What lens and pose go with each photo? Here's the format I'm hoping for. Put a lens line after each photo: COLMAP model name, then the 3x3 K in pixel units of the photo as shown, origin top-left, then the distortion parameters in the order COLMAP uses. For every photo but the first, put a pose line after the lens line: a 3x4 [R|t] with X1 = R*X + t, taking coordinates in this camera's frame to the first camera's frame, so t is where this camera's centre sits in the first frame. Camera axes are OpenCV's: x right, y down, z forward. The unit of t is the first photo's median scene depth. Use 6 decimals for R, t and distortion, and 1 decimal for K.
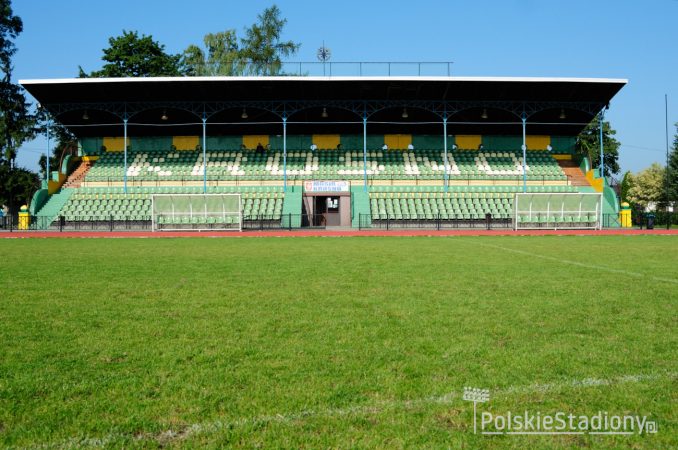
lens RADIAL K [[746.7, 0, 339.0], [0, 746.7, 225.0], [0, 0, 1]] dist [-0.001547, -0.001600]
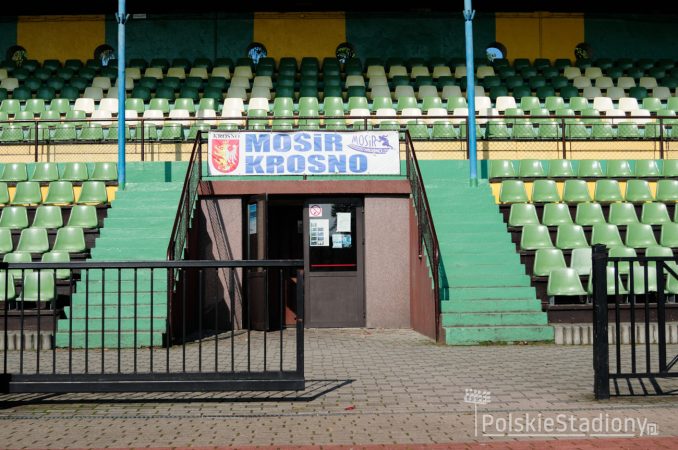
lens RADIAL K [[1043.9, 0, 339.0], [0, 1043.9, 225.0], [0, 0, 1]] dist [0.002872, 0.001247]
pose [[0.999680, -0.010429, 0.023043, -0.013355], [0.012133, 0.997103, -0.075088, -0.006061], [-0.022193, 0.075344, 0.996911, 0.670067]]
